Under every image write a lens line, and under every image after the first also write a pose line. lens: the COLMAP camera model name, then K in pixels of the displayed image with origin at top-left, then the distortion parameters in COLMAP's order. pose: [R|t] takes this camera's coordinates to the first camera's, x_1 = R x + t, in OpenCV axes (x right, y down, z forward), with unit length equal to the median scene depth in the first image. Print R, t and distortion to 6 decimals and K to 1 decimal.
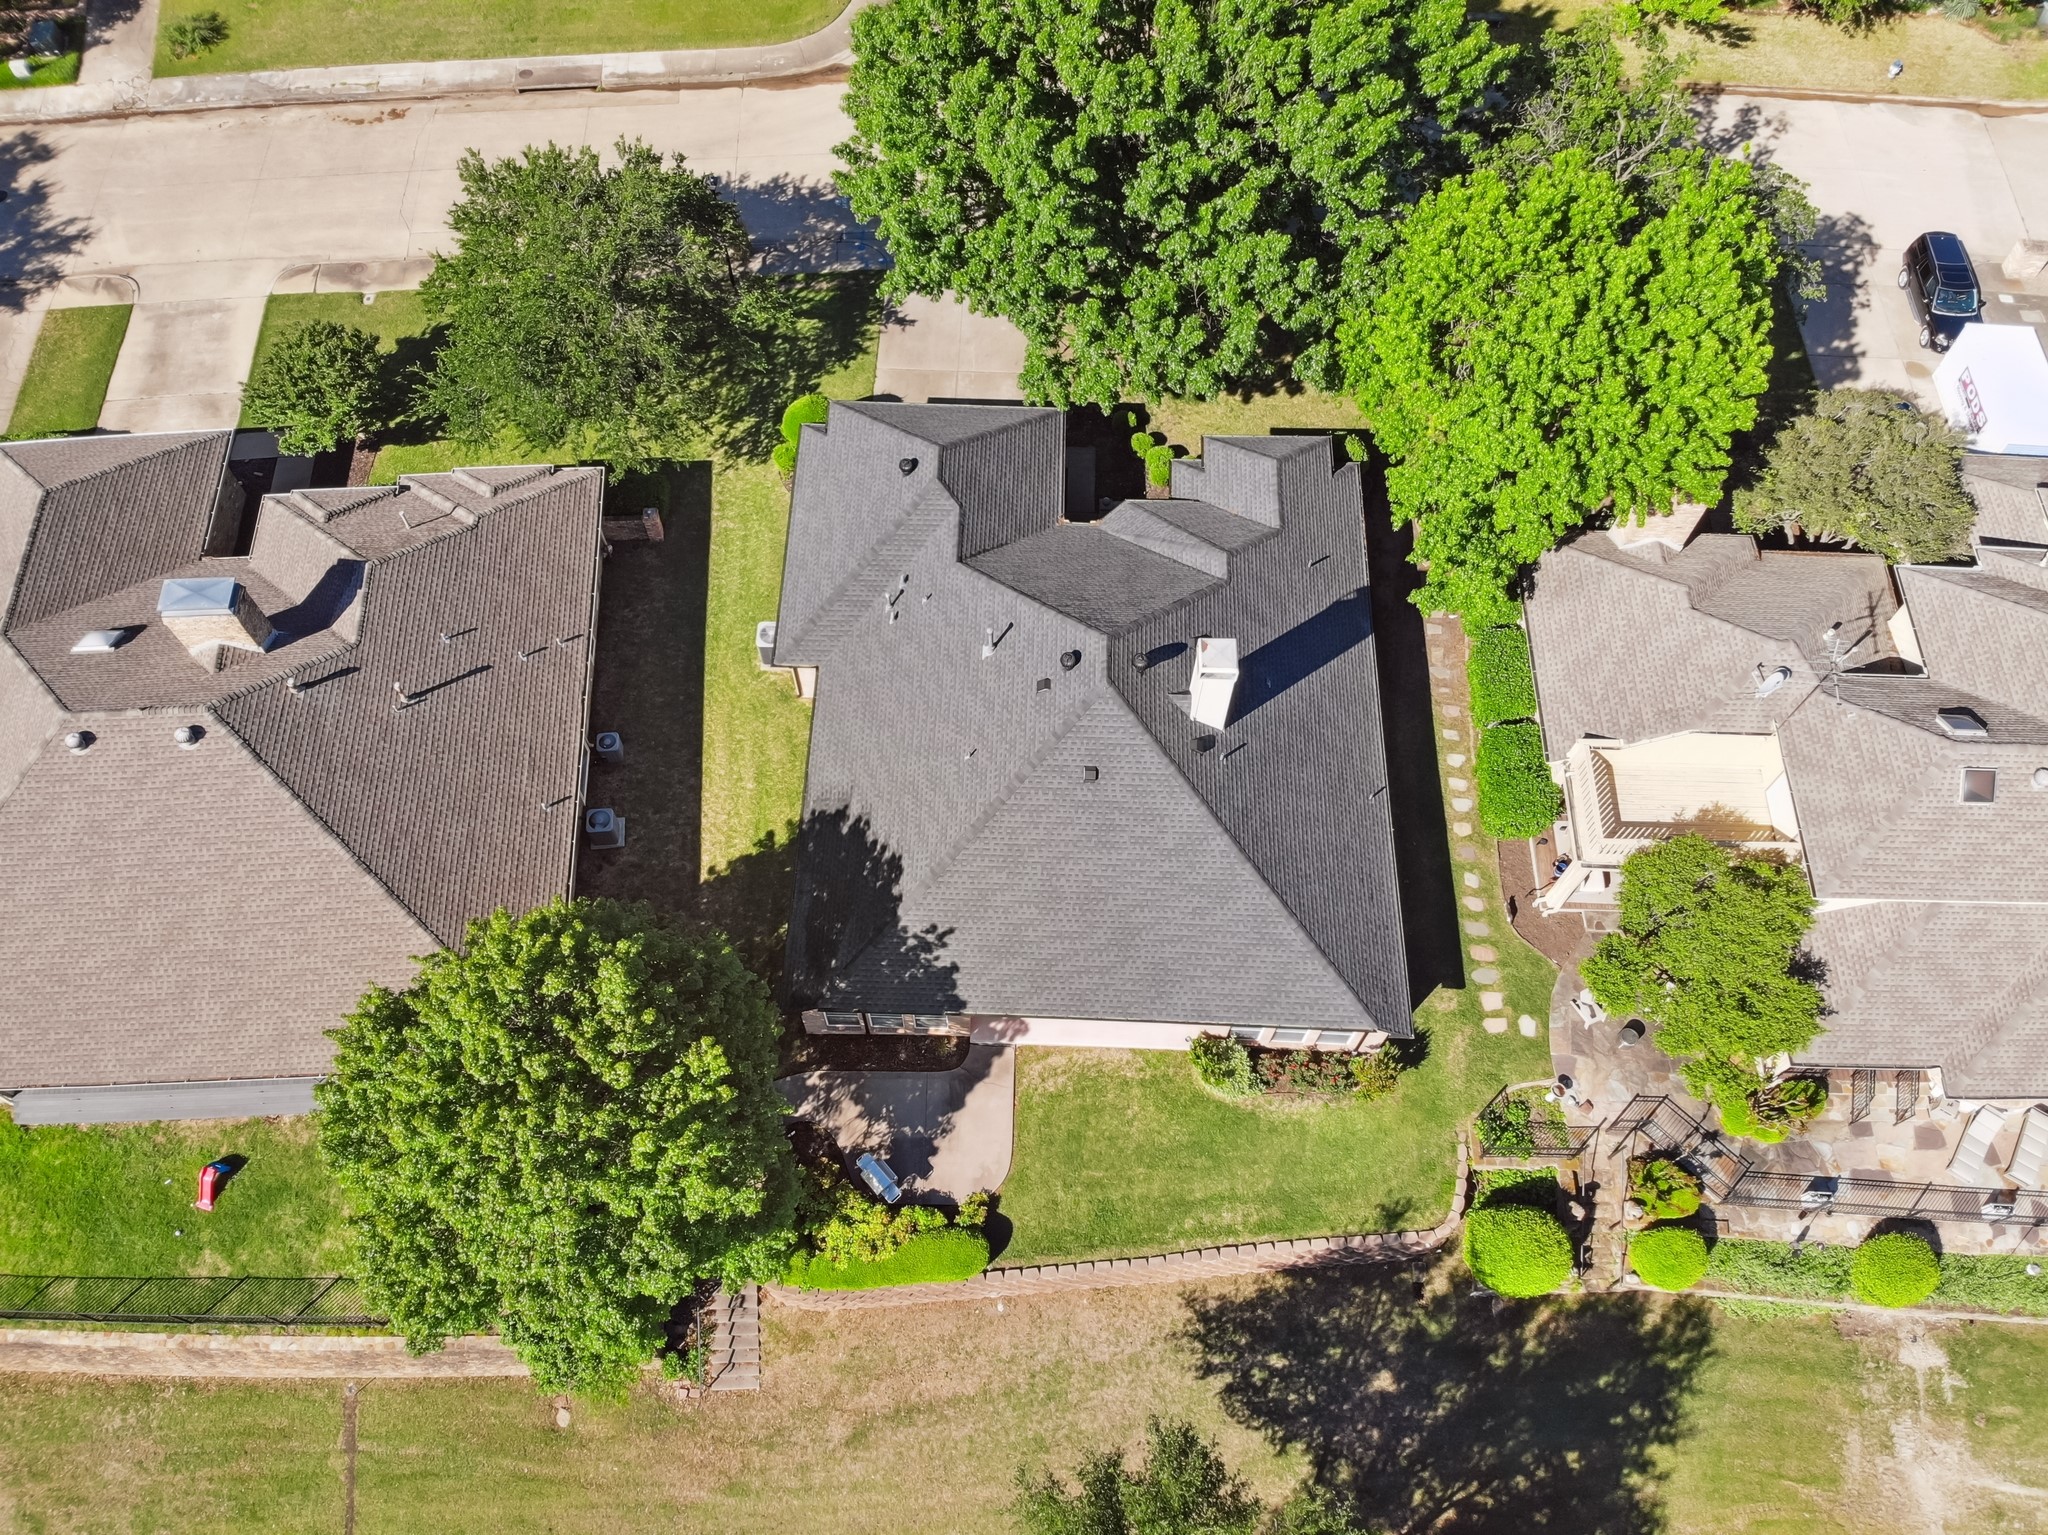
lens RADIAL K [[1538.6, 0, 1024.0], [0, 1538.6, 767.5], [0, 0, 1]] dist [0.038473, -0.135421]
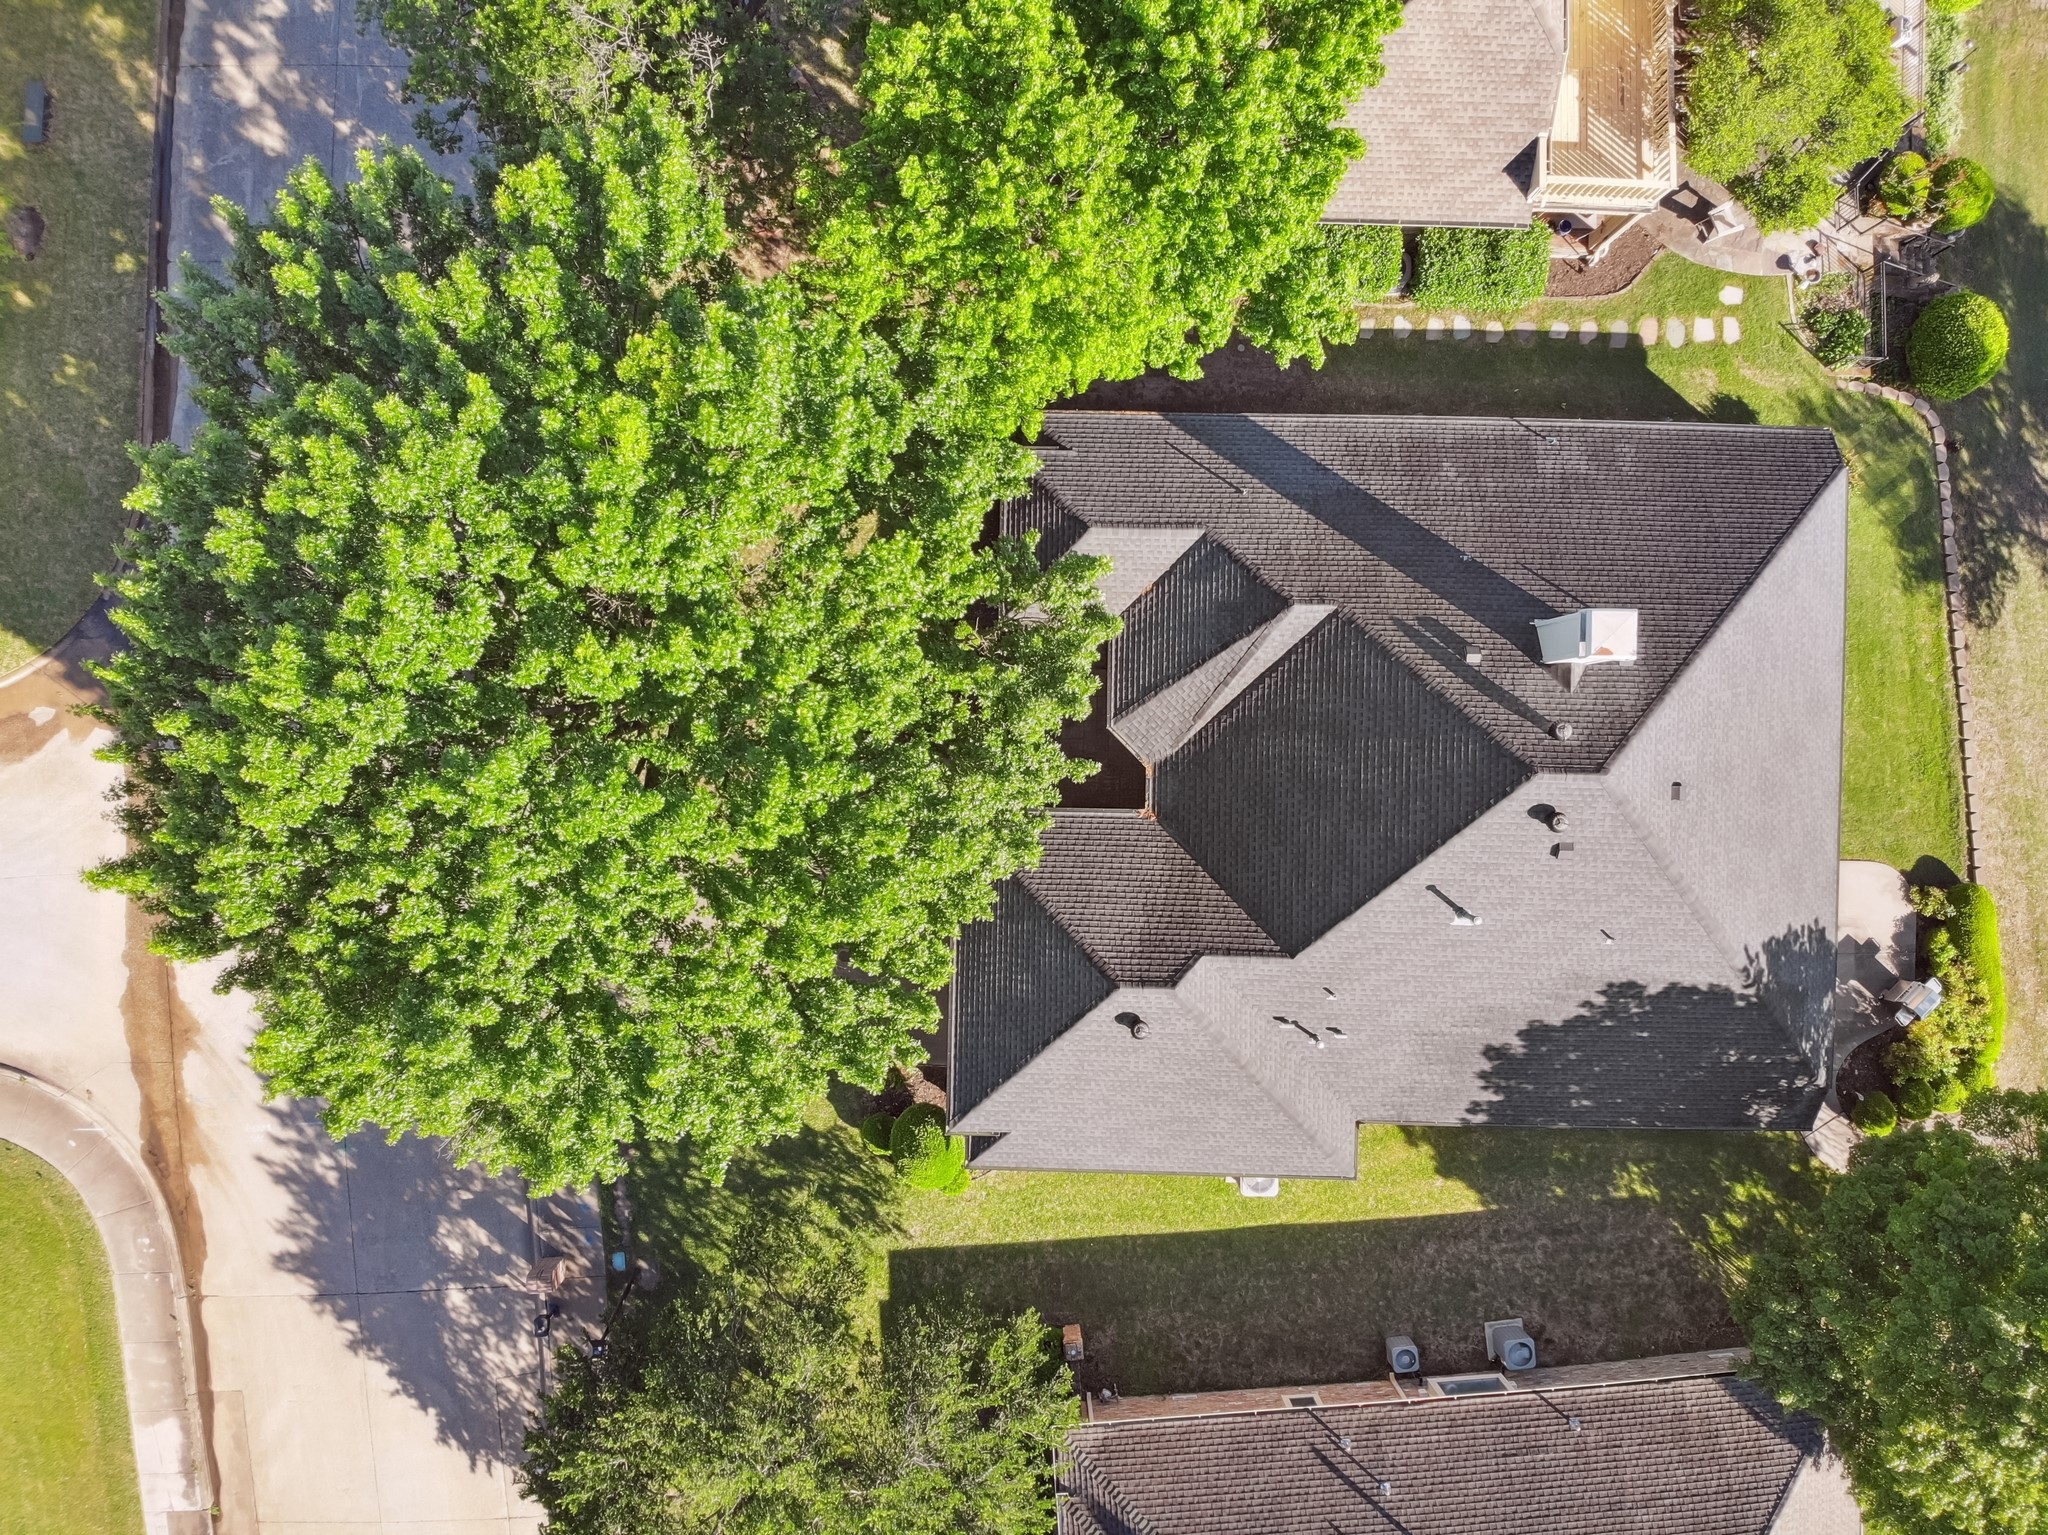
lens RADIAL K [[1546.6, 0, 1024.7], [0, 1546.6, 725.5], [0, 0, 1]] dist [-0.001239, -0.074330]
pose [[0.000455, -0.999999, -0.001071, 0.077396], [0.870362, -0.000132, 0.492412, -0.675174], [-0.492412, -0.001156, 0.870362, 0.438835]]
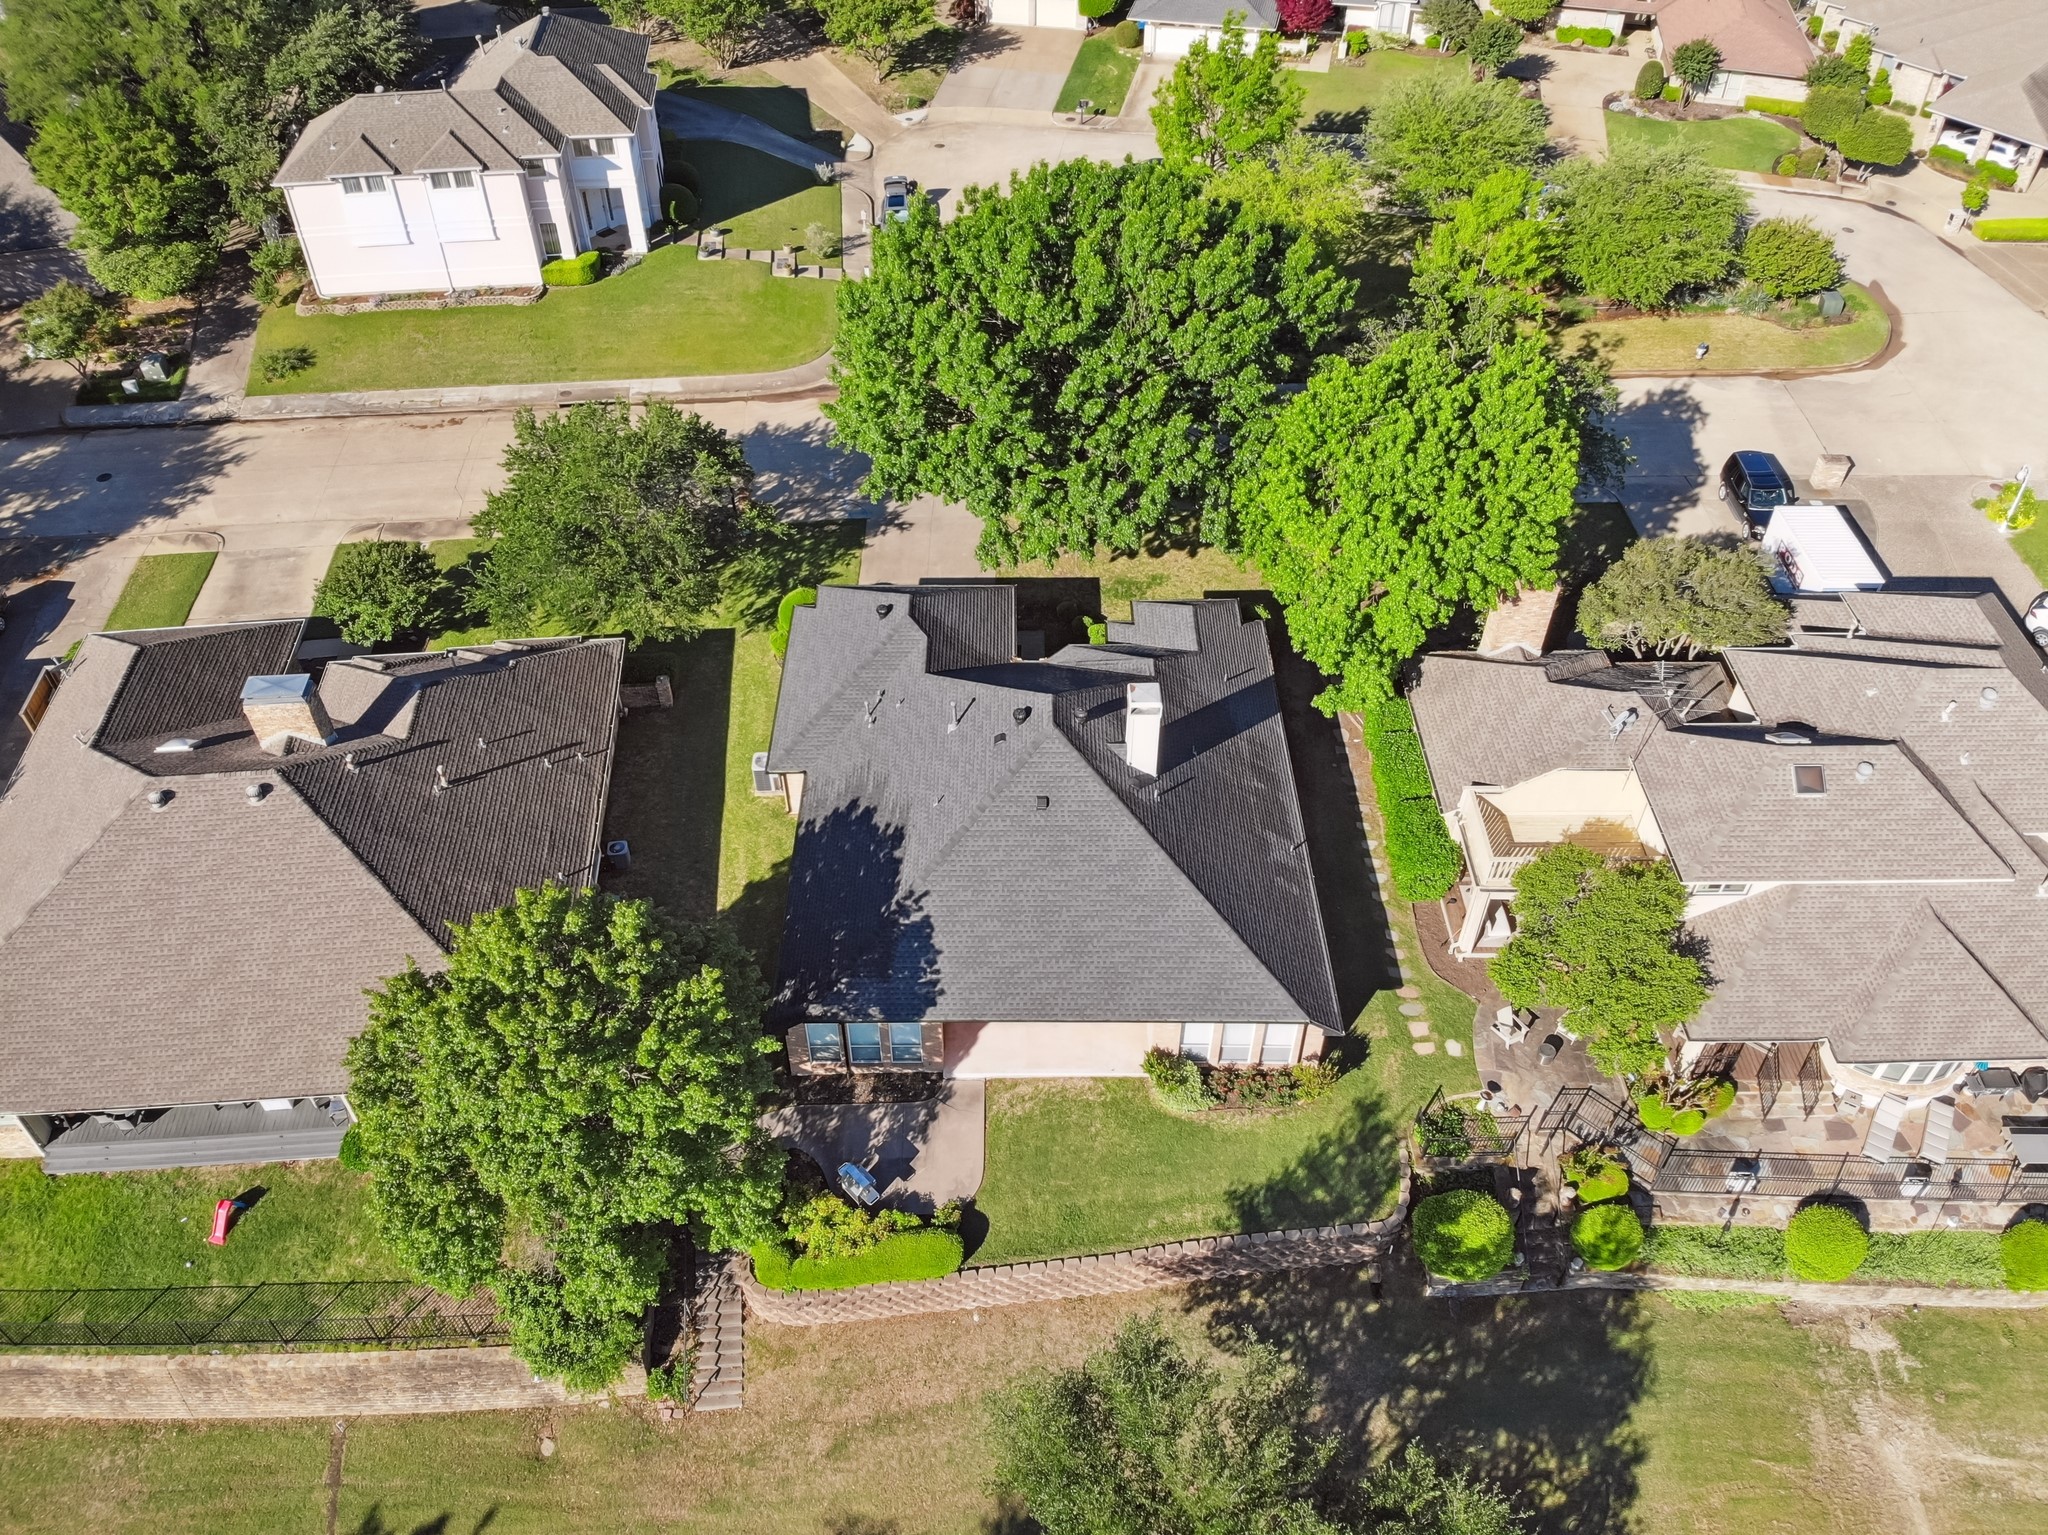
lens RADIAL K [[1529.5, 0, 1024.0], [0, 1529.5, 767.5], [0, 0, 1]] dist [0.060691, -0.167669]
pose [[0.999406, -0.030741, 0.015572, 0.012071], [0.034014, 0.952497, -0.302644, 0.313263], [-0.005529, 0.302994, 0.952976, -0.099834]]
